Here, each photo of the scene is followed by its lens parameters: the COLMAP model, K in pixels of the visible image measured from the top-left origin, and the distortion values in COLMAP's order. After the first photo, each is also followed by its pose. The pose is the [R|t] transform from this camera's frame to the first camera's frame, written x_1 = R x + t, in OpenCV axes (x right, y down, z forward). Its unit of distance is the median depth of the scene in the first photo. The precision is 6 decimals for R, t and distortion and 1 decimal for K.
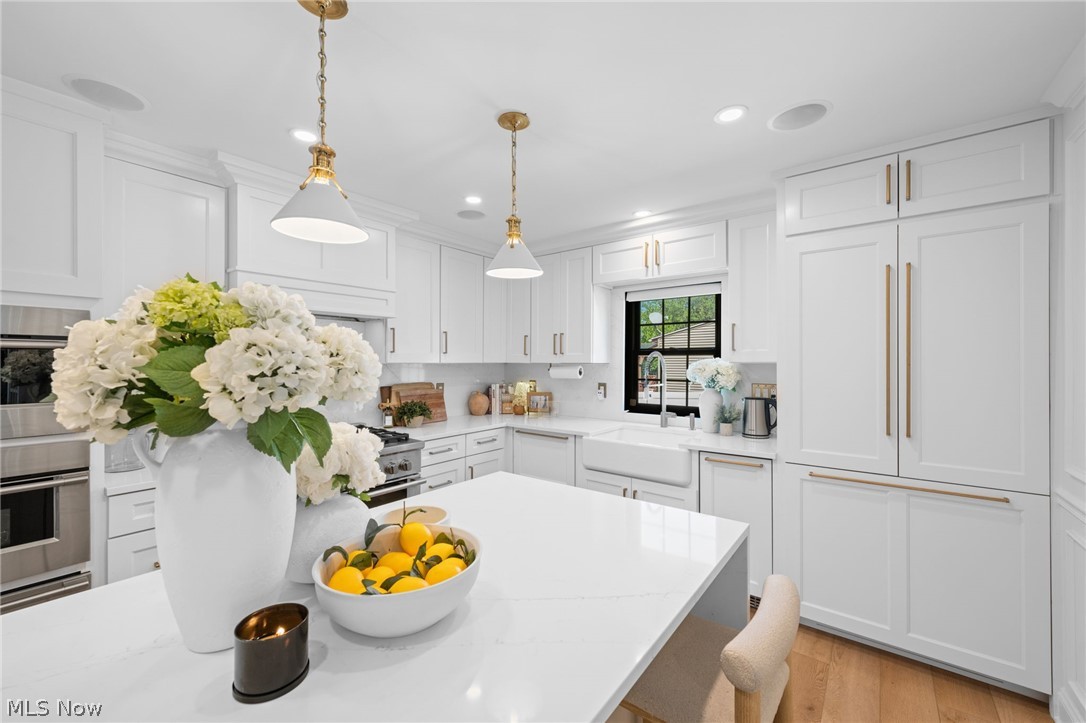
lens RADIAL K [[432.0, 0, 540.3], [0, 432.0, 362.1], [0, 0, 1]] dist [0.005836, 0.000058]
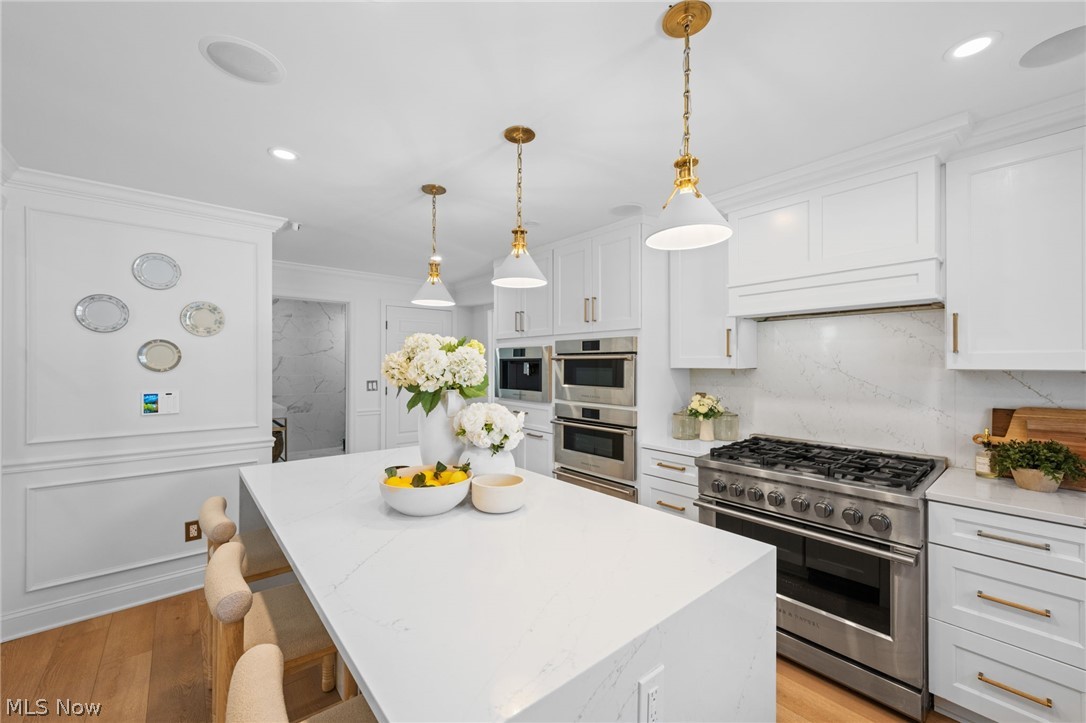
lens RADIAL K [[432.0, 0, 542.7], [0, 432.0, 363.2], [0, 0, 1]] dist [0.005836, 0.000058]
pose [[-0.200688, -0.004889, -0.979643, 0.380559], [-0.004420, 0.999982, -0.004085, -0.001620], [0.979645, 0.003510, -0.200706, 0.529931]]
